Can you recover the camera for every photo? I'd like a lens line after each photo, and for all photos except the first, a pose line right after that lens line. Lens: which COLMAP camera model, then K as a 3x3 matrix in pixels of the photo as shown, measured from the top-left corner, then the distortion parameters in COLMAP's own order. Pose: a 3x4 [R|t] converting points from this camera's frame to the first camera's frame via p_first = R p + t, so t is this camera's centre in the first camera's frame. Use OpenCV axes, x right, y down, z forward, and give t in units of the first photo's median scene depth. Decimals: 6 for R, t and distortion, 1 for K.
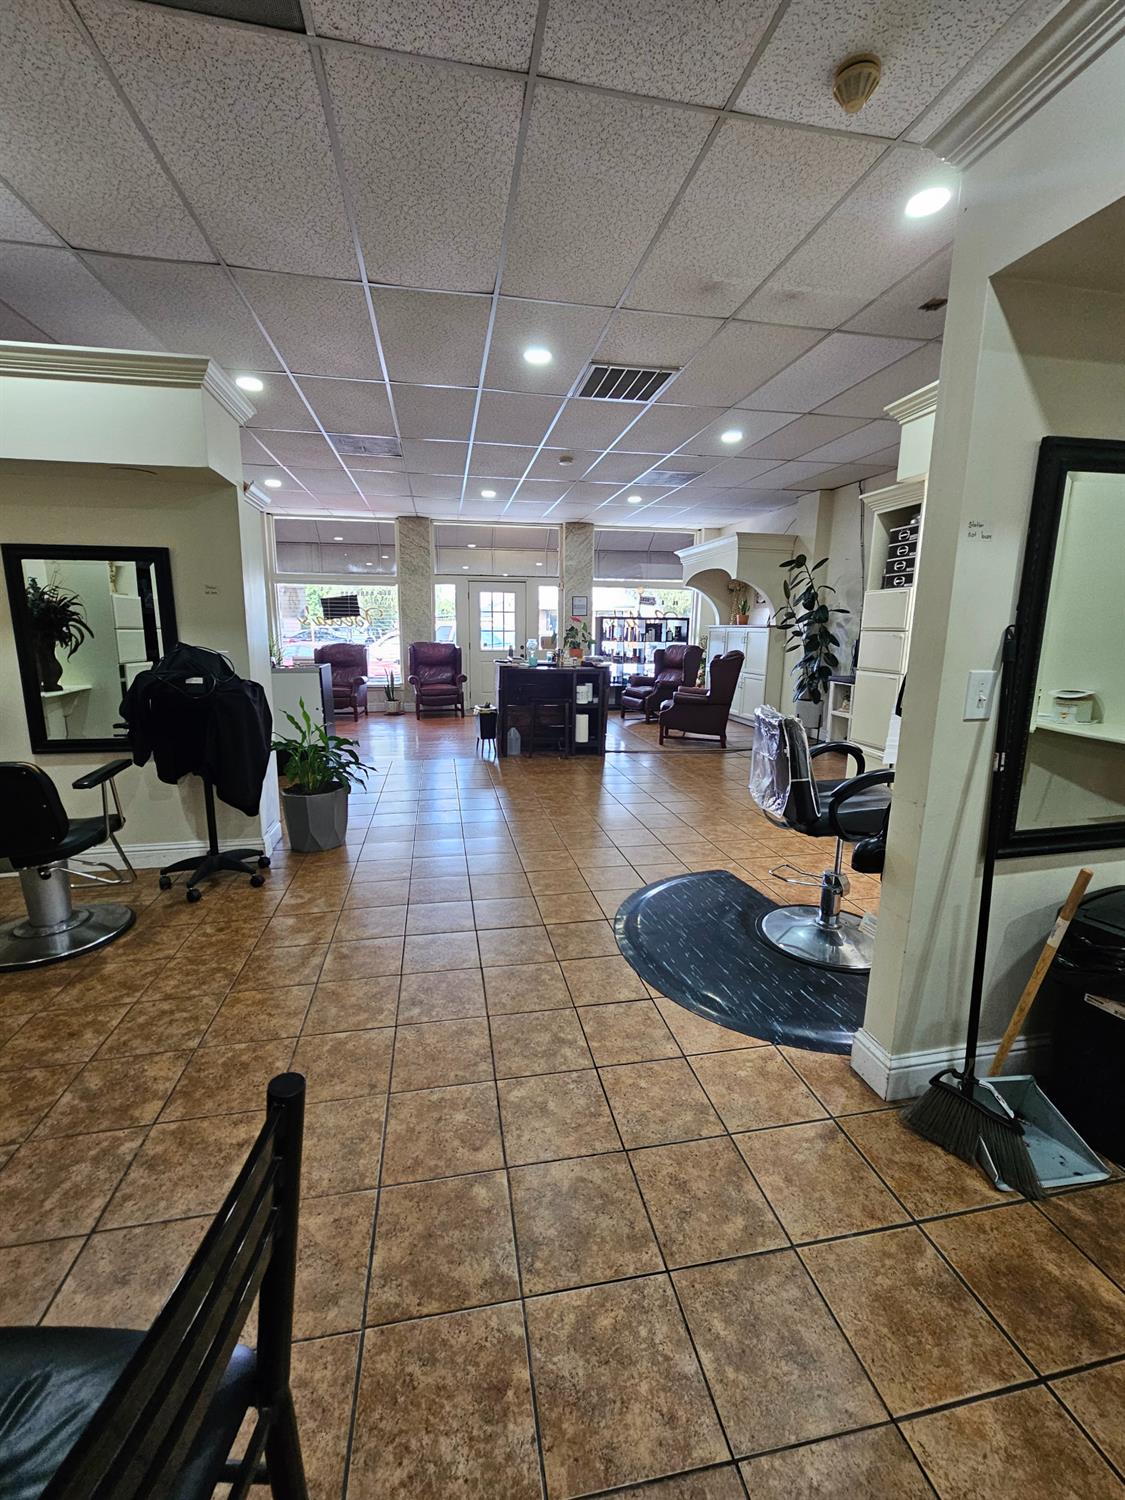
lens RADIAL K [[608.2, 0, 557.4], [0, 608.2, 742.0], [0, 0, 1]] dist [-0.004494, -0.000602]
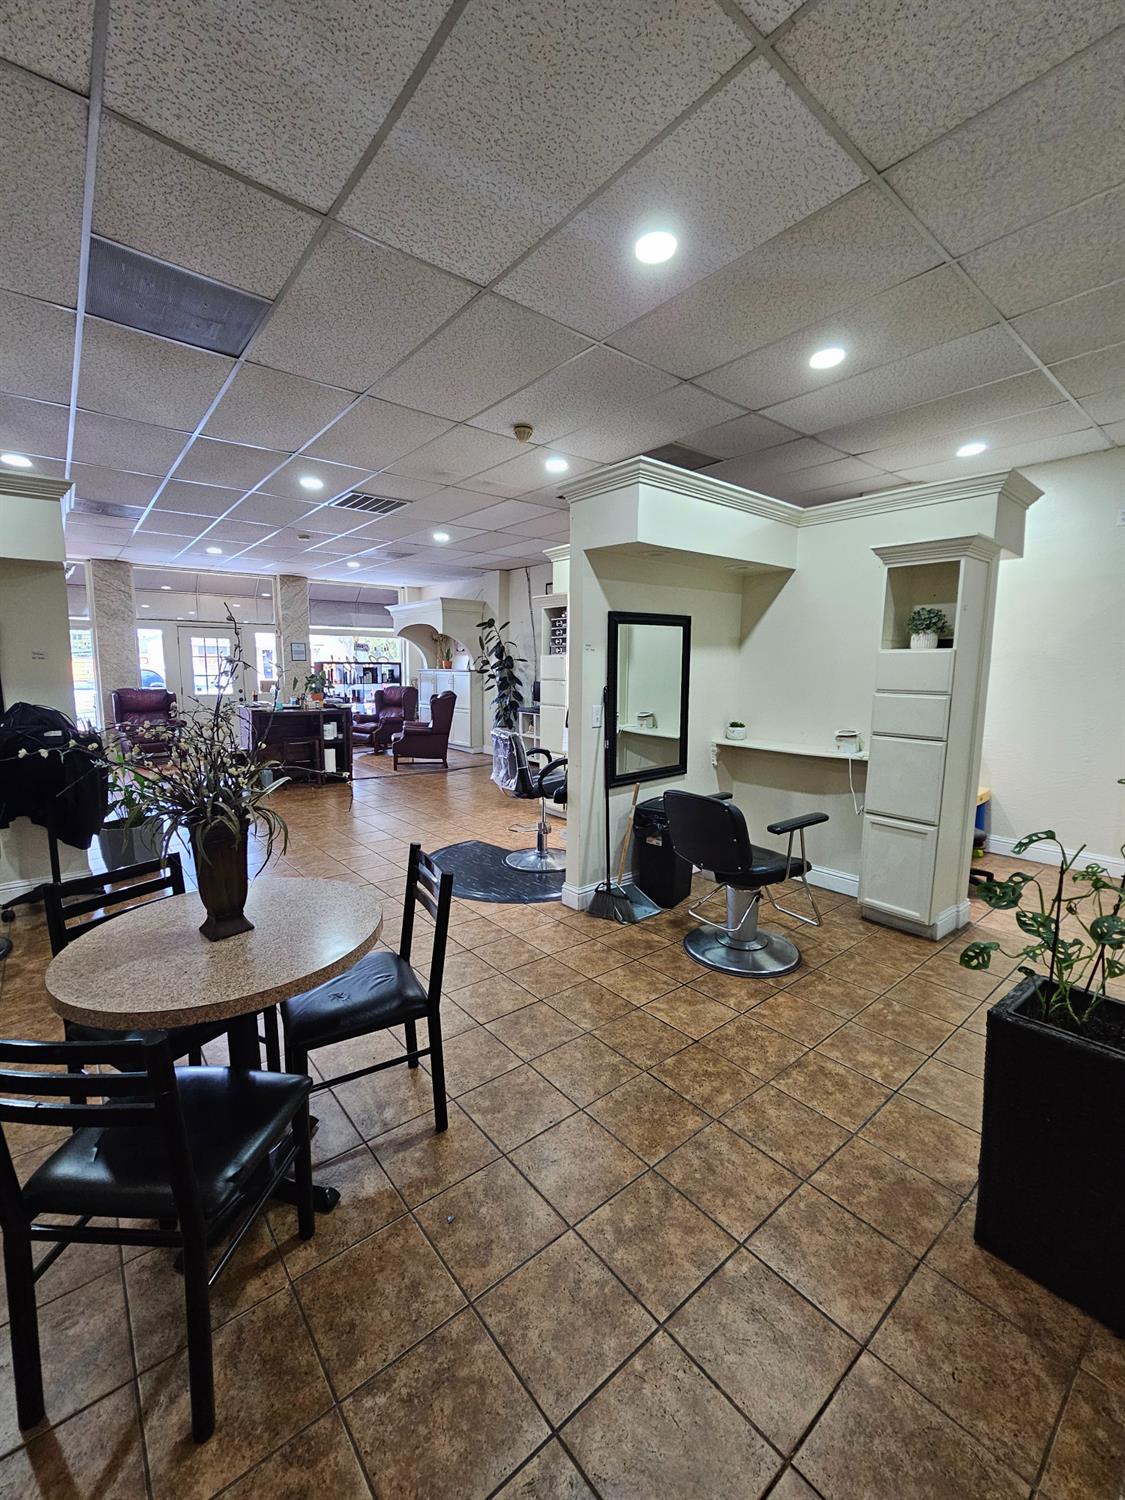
lens RADIAL K [[608.2, 0, 557.4], [0, 608.2, 742.0], [0, 0, 1]] dist [-0.004494, -0.000602]
pose [[0.875692, -0.063265, 0.478707, -0.123519], [0.090340, 0.995340, -0.033716, 0.018795], [-0.474343, 0.072771, 0.877327, -0.213874]]
